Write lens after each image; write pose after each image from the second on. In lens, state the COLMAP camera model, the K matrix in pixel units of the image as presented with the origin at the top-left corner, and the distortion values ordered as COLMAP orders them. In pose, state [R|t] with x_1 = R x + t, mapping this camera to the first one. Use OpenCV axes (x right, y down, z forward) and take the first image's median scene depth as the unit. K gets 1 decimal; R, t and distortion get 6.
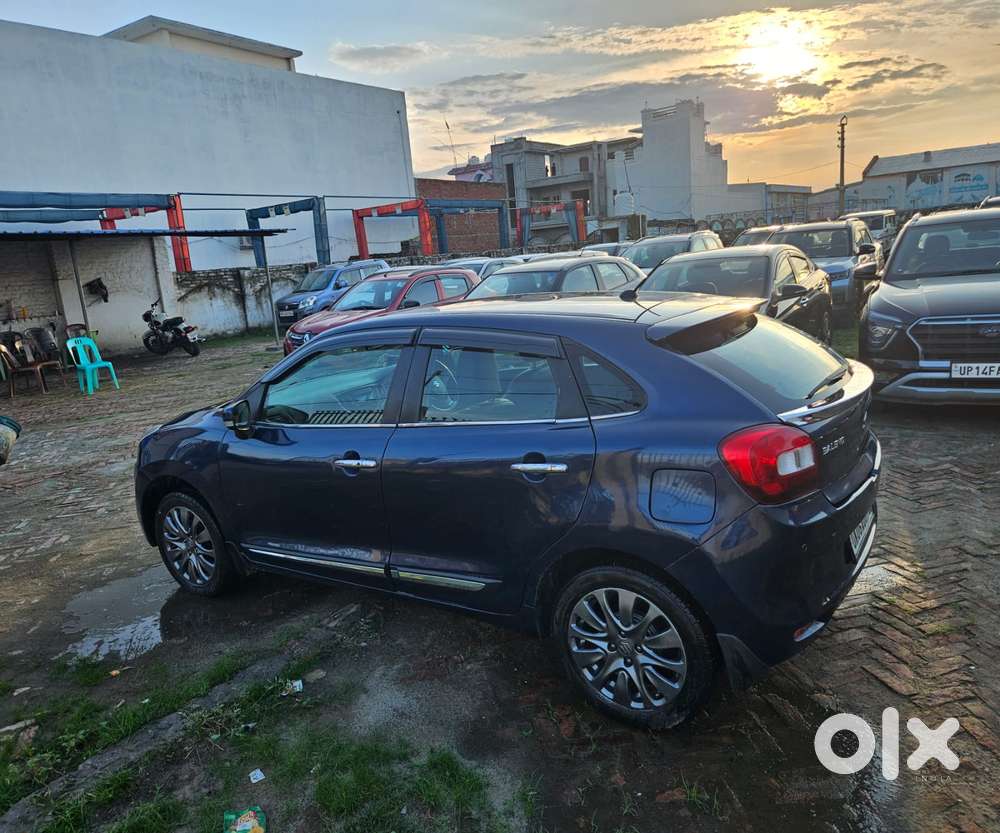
lens RADIAL K [[736.3, 0, 495.2], [0, 736.3, 417.2], [0, 0, 1]] dist [0.061758, -0.047787]
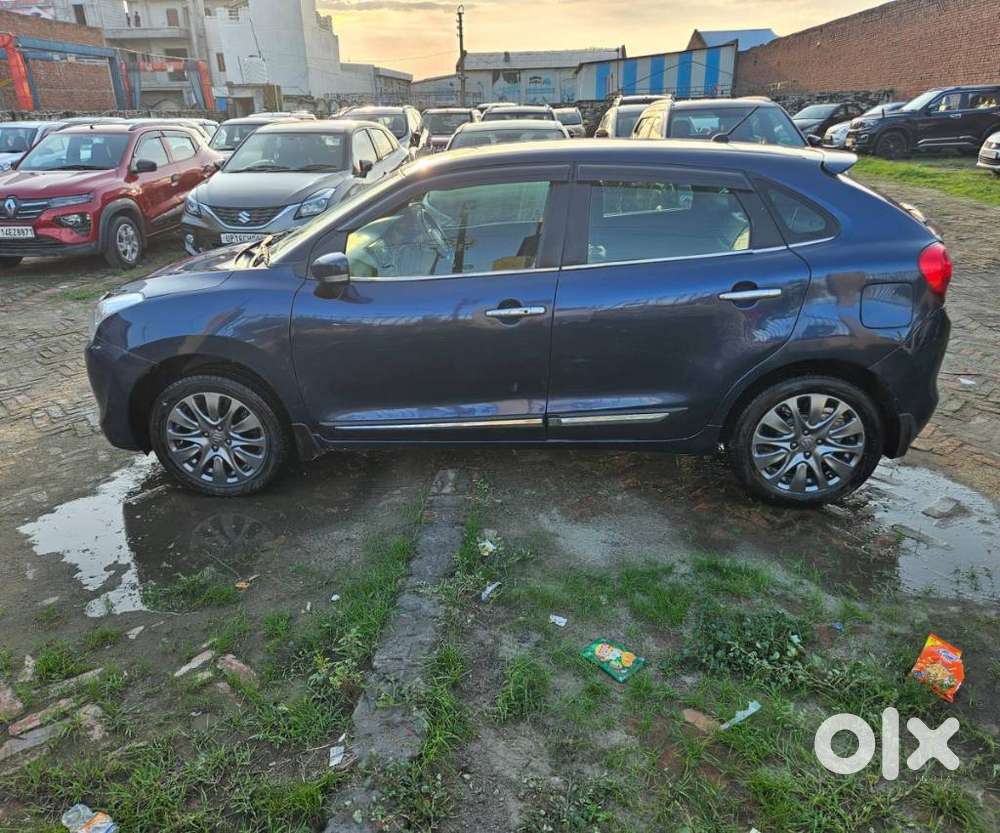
lens RADIAL K [[736.3, 0, 495.1], [0, 736.3, 410.1], [0, 0, 1]] dist [0.061758, -0.047787]
pose [[0.869671, -0.118576, 0.479178, -0.583848], [0.052641, 0.987463, 0.148815, 0.038599], [-0.490816, -0.104196, 0.865010, 0.156473]]
